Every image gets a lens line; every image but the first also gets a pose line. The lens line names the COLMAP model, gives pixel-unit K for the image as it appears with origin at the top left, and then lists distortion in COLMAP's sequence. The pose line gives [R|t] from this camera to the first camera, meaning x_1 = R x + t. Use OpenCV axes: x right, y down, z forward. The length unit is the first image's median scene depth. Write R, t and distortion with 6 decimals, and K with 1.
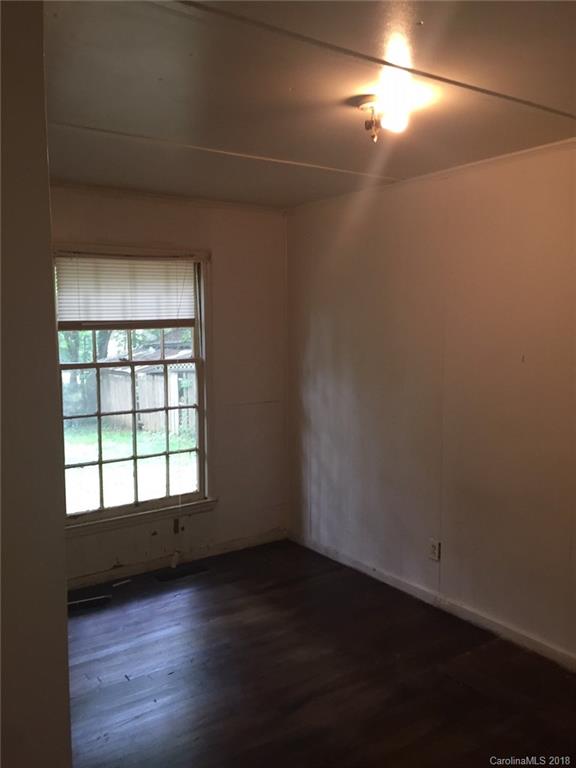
lens RADIAL K [[675.4, 0, 285.9], [0, 675.4, 391.7], [0, 0, 1]] dist [0.075829, -0.094862]
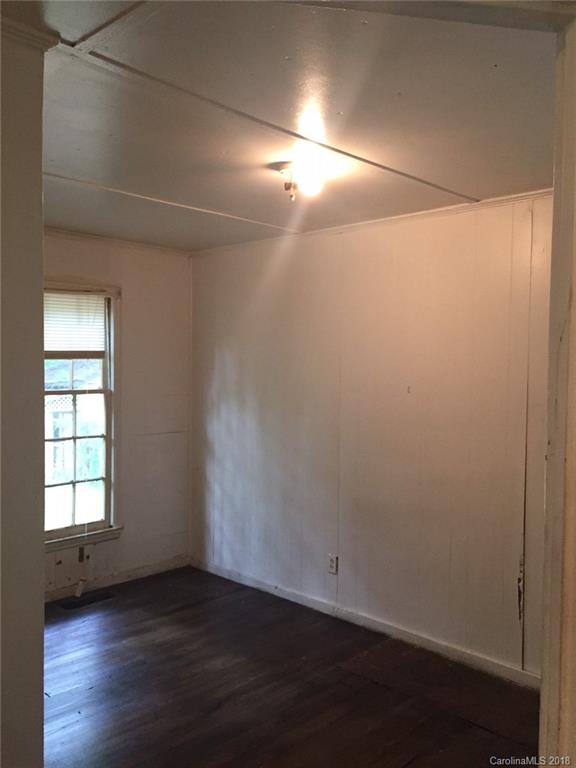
lens RADIAL K [[675.4, 0, 294.9], [0, 675.4, 388.9], [0, 0, 1]] dist [0.075829, -0.094862]
pose [[0.981107, 0.012398, 0.193070, -0.056170], [0.000771, 0.997686, -0.067982, 0.024317], [-0.193466, 0.066846, 0.978827, -0.081446]]
